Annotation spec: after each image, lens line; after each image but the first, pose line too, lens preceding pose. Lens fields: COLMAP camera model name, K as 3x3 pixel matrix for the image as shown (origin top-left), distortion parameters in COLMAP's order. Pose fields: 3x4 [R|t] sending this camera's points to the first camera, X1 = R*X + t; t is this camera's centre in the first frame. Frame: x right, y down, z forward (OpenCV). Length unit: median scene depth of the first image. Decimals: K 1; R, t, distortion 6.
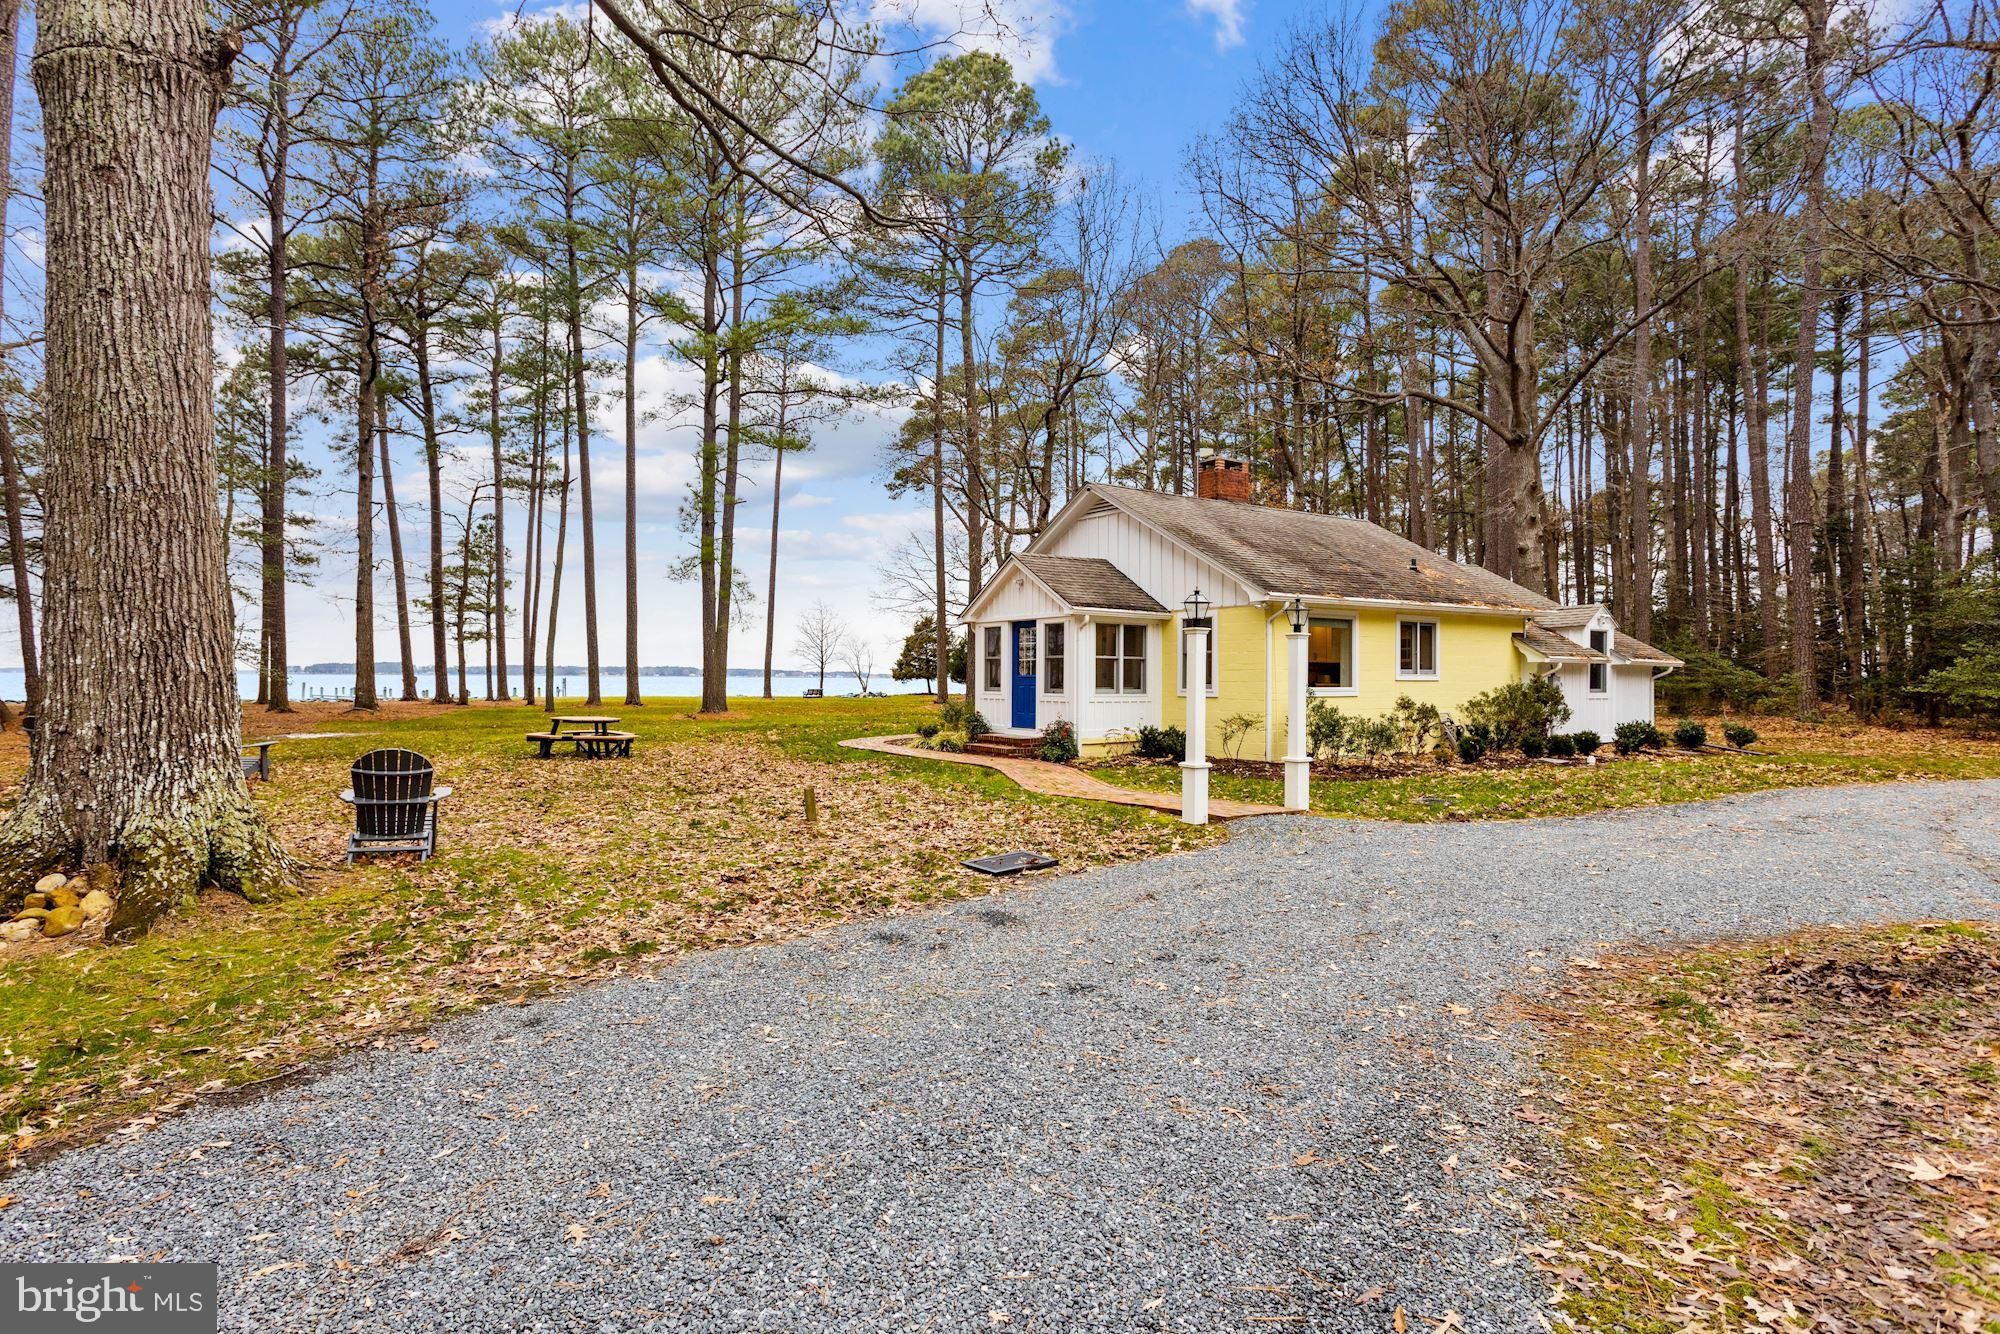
lens RADIAL K [[986.5, 0, 1000.0], [0, 986.5, 667.0], [0, 0, 1]] dist [-0.001134, 0.000243]
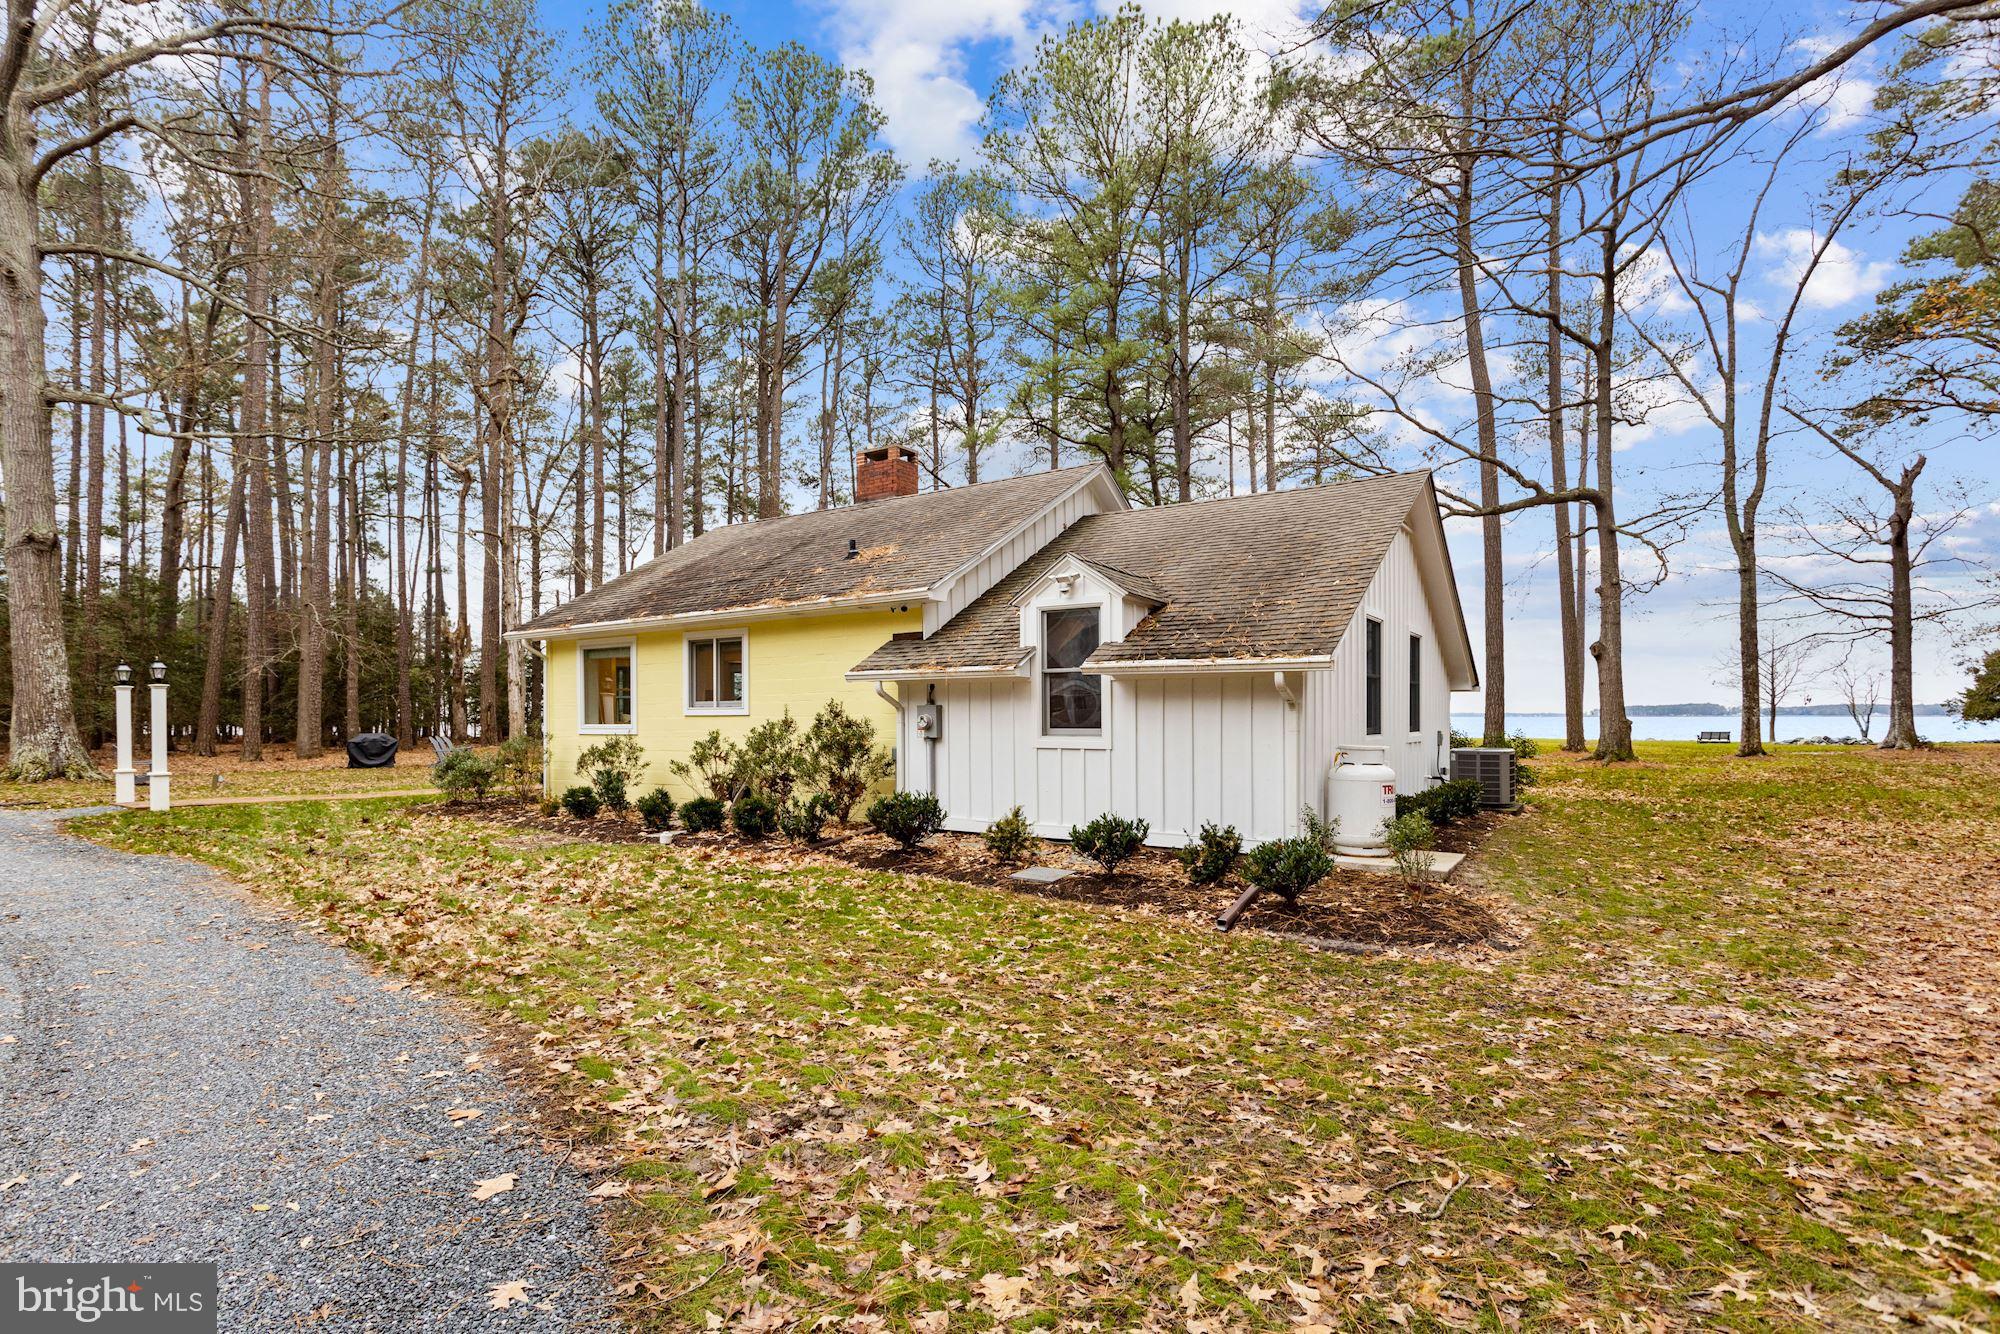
lens RADIAL K [[977.6, 0, 992.2], [0, 977.6, 725.5], [0, 0, 1]] dist [0.001452, 0.000190]
pose [[0.387606, 0.000182, -0.921825, 1.091610], [0.014846, 0.999869, 0.006439, 0.018755], [0.921706, -0.016181, 0.387553, 0.815890]]
